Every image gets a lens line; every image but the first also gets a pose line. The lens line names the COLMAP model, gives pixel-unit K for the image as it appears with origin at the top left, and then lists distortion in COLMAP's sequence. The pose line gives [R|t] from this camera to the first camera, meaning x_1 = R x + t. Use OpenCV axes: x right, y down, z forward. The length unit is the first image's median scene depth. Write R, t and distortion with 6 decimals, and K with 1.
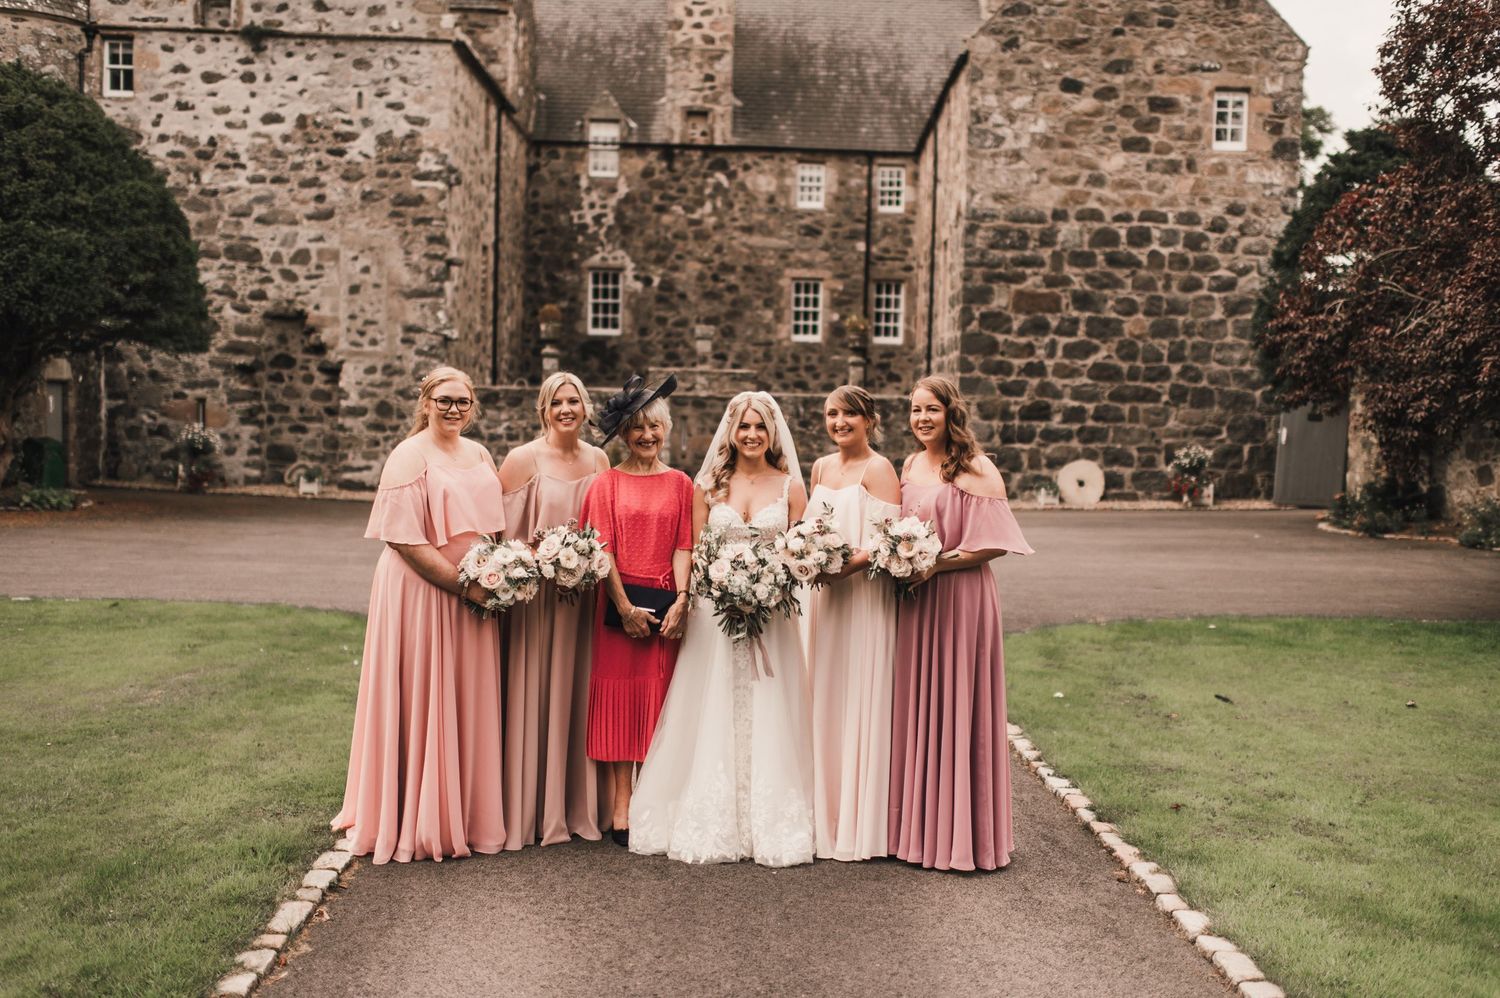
lens RADIAL K [[1486.7, 0, 752.9], [0, 1486.7, 520.6], [0, 0, 1]] dist [-0.003249, -0.009599]
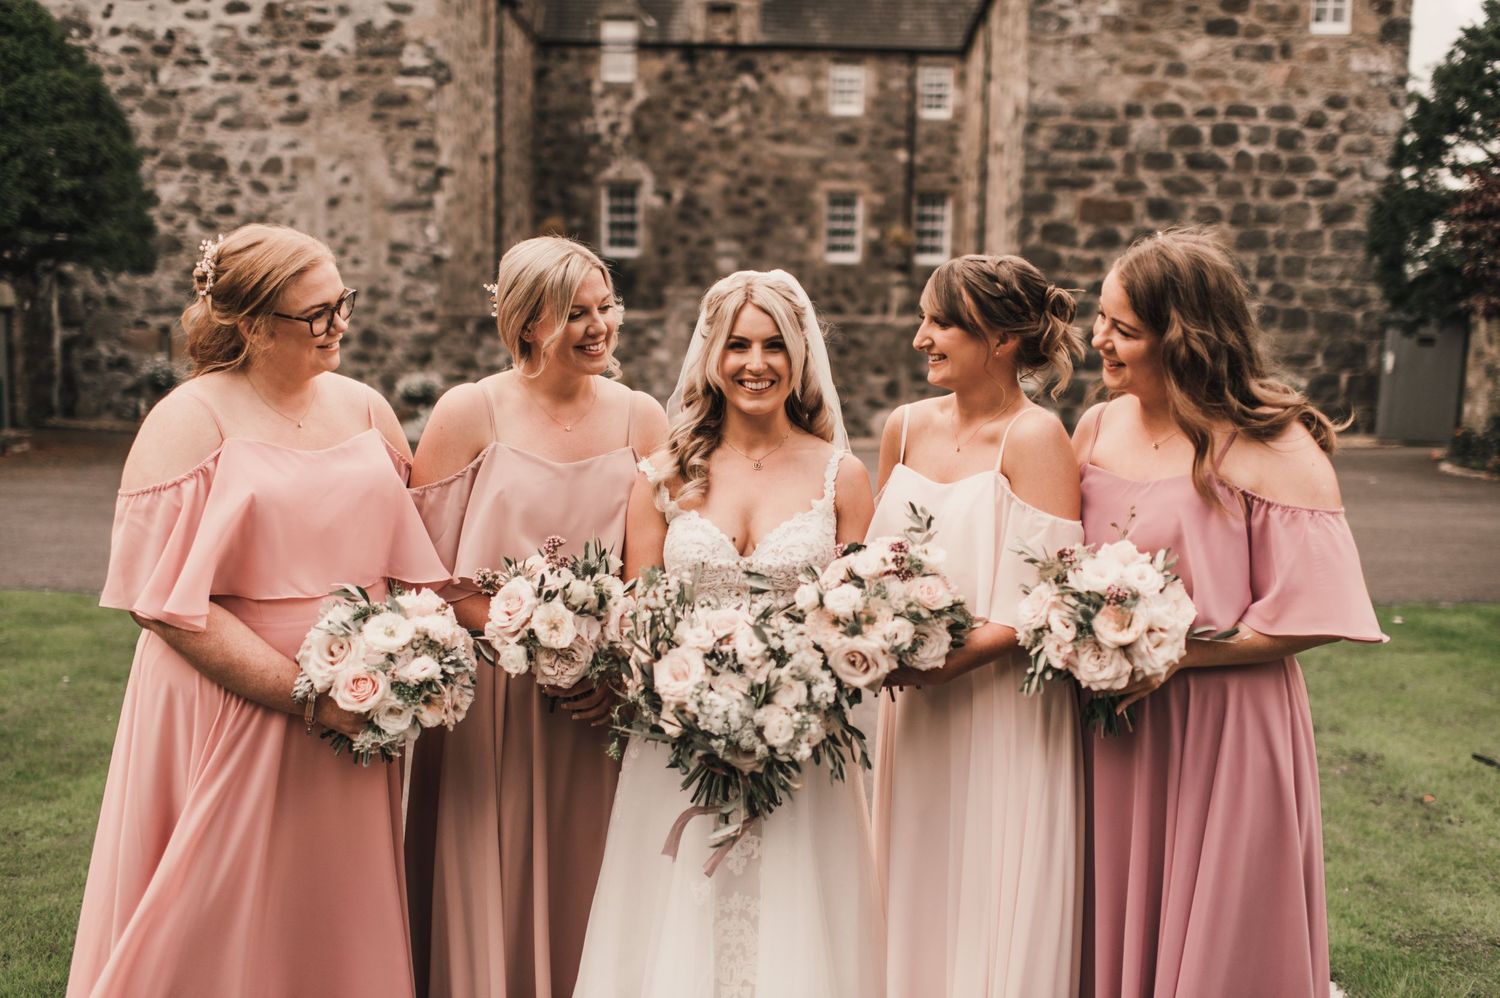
lens RADIAL K [[1486.7, 0, 752.9], [0, 1486.7, 520.6], [0, 0, 1]] dist [-0.003249, -0.009599]
pose [[0.999740, -0.002928, -0.022615, 0.001825], [0.003984, 0.998898, 0.046772, -0.006294], [0.022453, -0.046849, 0.998650, 0.110775]]
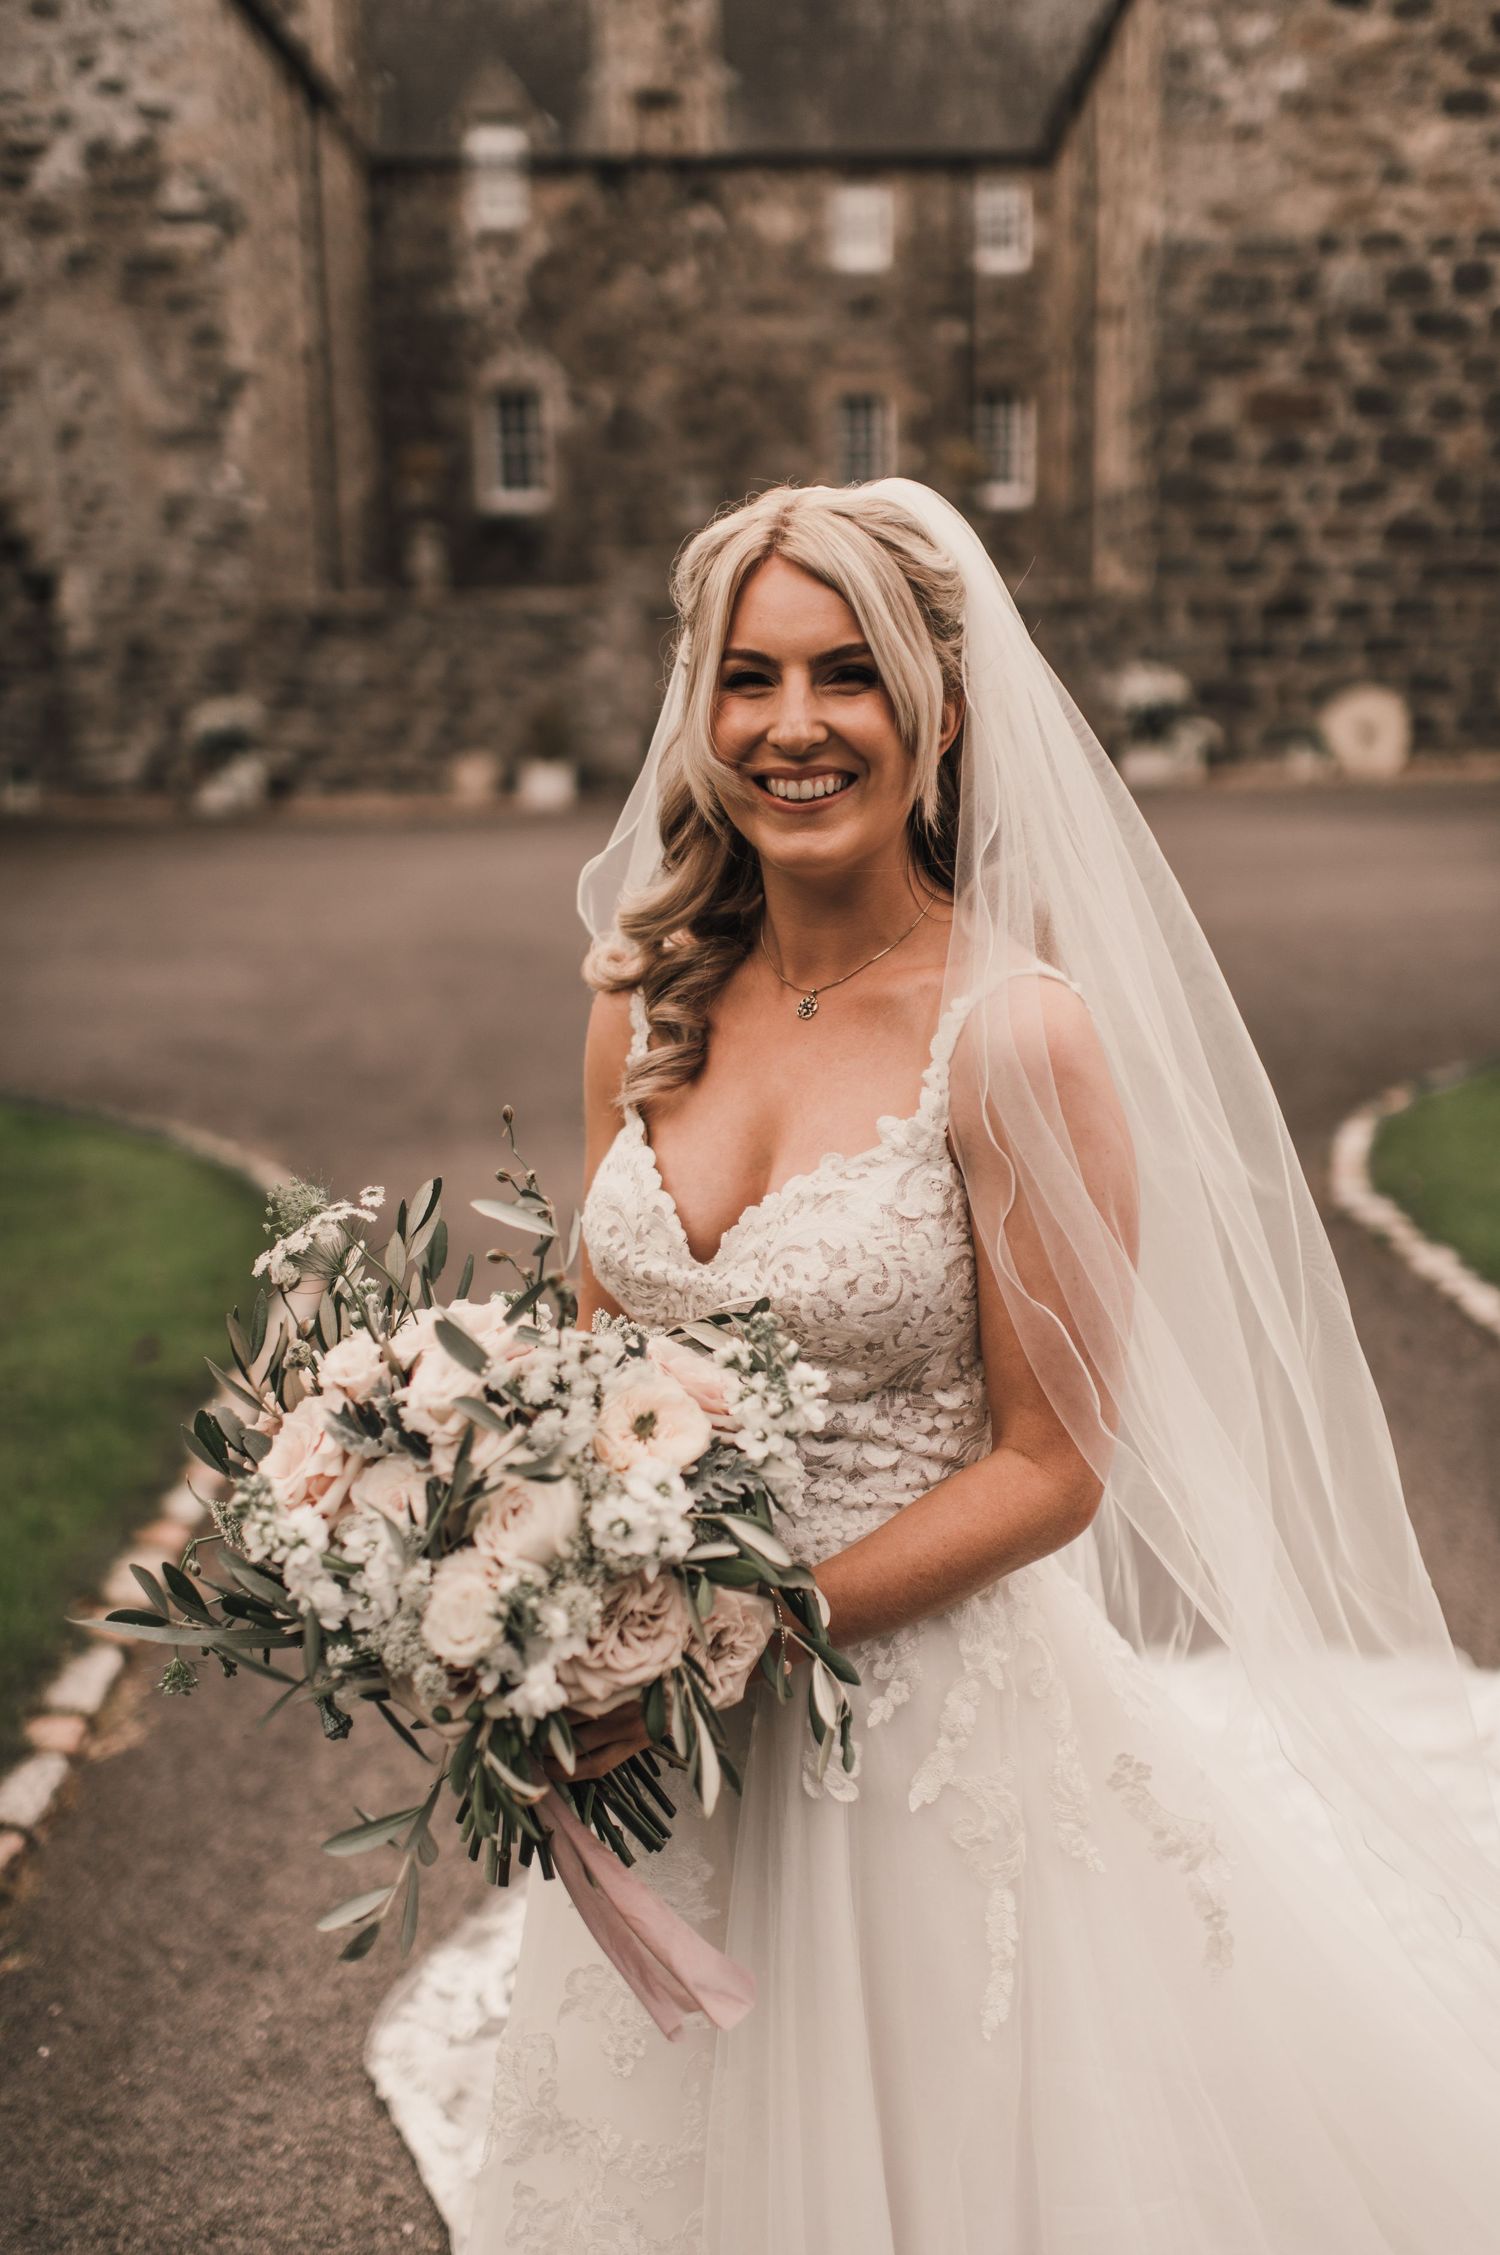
lens RADIAL K [[2248.8, 0, 758.6], [0, 2248.8, 1139.9], [0, 0, 1]] dist [-0.007257, 0.001610]
pose [[0.999169, -0.040445, -0.005098, -0.014445], [0.040754, 0.988150, 0.147982, -0.008211], [-0.000948, -0.148066, 0.988977, 0.123654]]
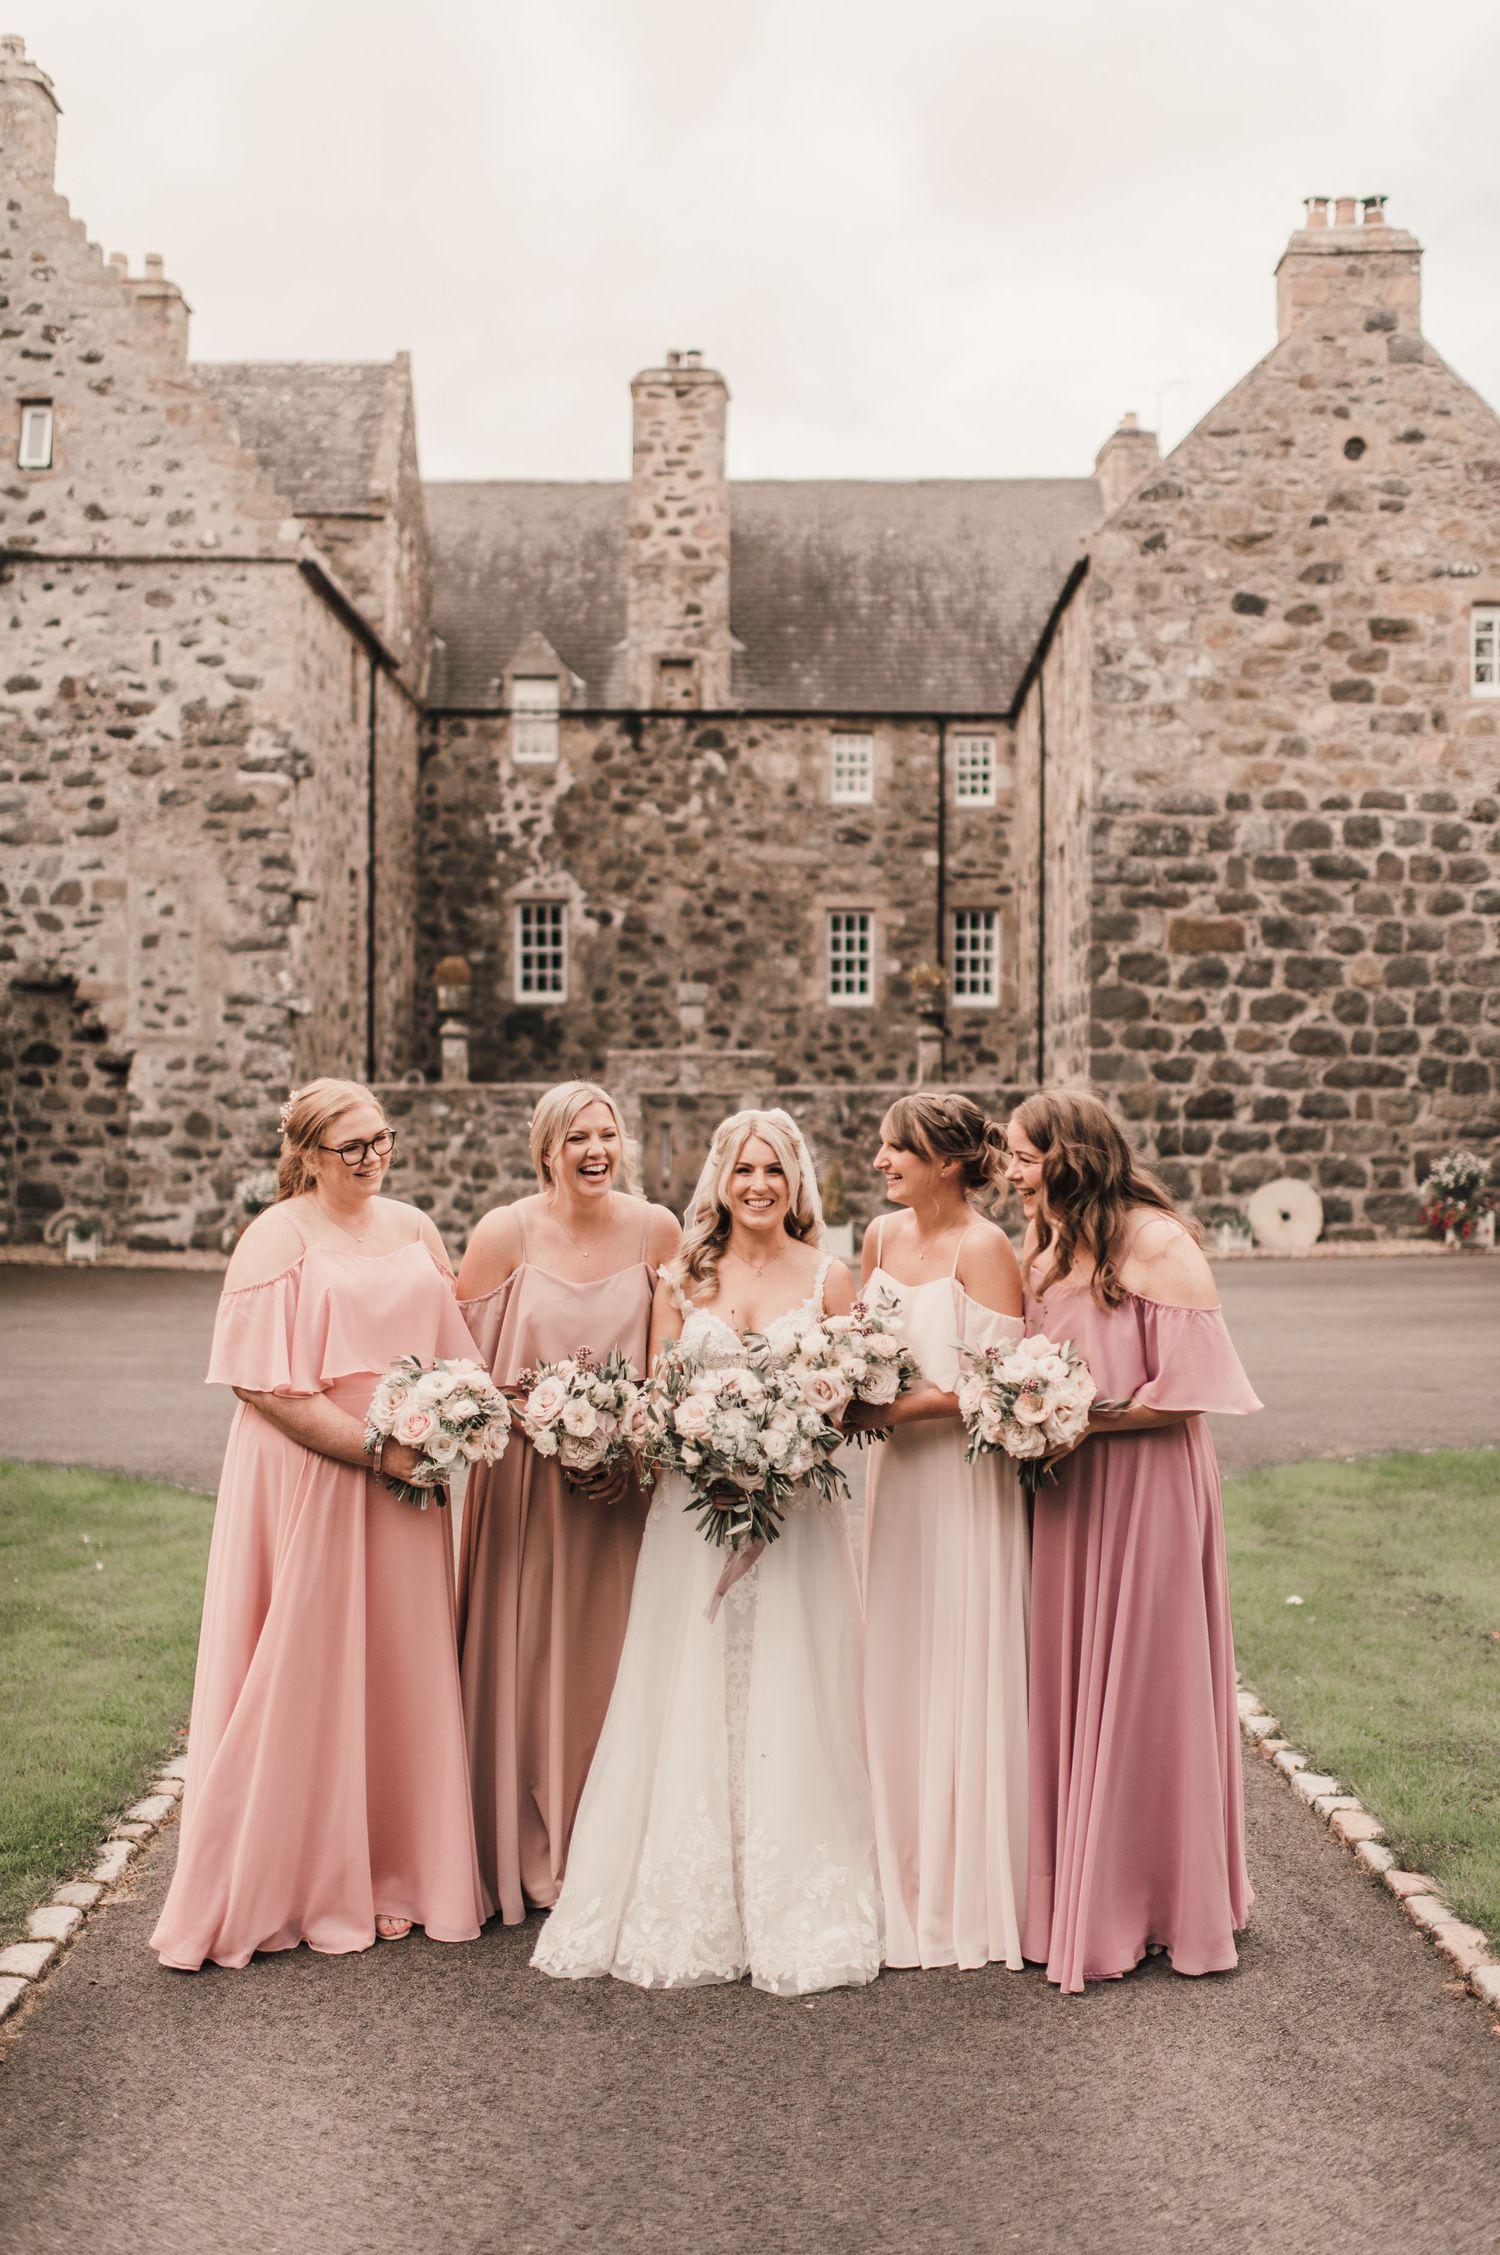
lens RADIAL K [[2238.2, 0, 752.4], [0, 2238.2, 1149.6], [0, 0, 1]] dist [-0.005458, -0.007239]
pose [[0.999704, -0.022288, -0.009789, 0.001627], [0.021707, 0.998202, -0.055867, -0.004898], [0.011017, 0.055638, 0.998390, 0.035085]]
